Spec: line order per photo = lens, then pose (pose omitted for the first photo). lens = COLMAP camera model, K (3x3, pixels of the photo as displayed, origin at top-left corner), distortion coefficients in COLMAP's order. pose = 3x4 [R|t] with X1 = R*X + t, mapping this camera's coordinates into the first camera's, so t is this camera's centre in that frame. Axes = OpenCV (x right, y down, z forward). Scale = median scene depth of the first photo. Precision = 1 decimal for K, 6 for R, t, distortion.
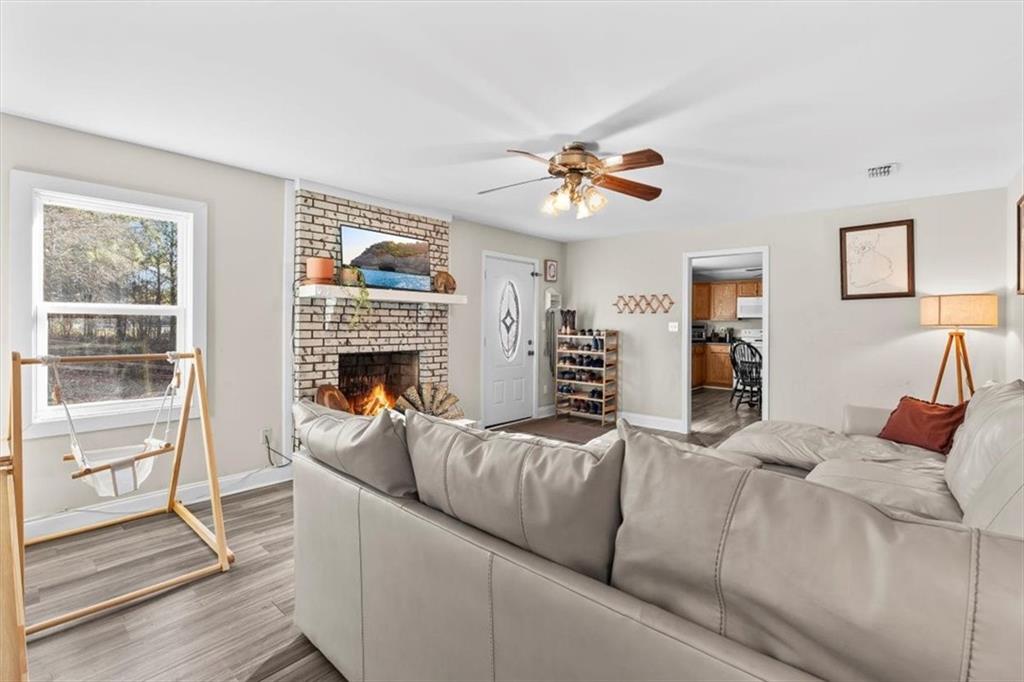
lens RADIAL K [[462.8, 0, 512.9], [0, 462.8, 330.0], [0, 0, 1]] dist [-0.003040, 0.001037]
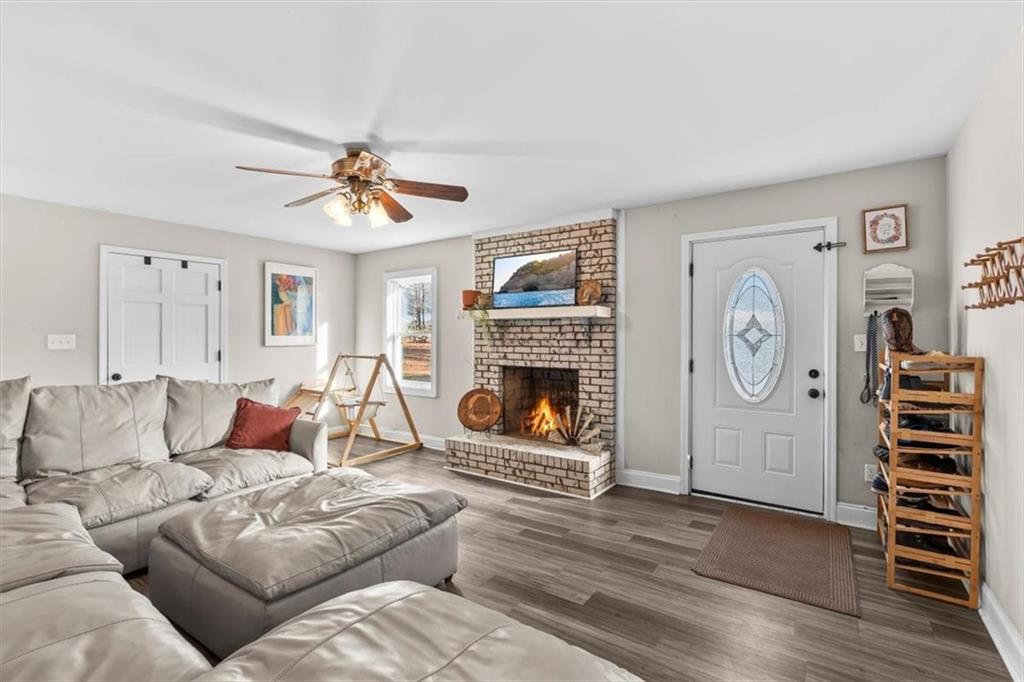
lens RADIAL K [[462.8, 0, 515.5], [0, 462.8, 341.4], [0, 0, 1]] dist [-0.003040, 0.001037]
pose [[0.116572, -0.001327, -0.993181, 0.742074], [-0.012438, 0.999919, -0.002796, -0.007526], [0.993104, 0.012680, 0.116546, 0.814721]]
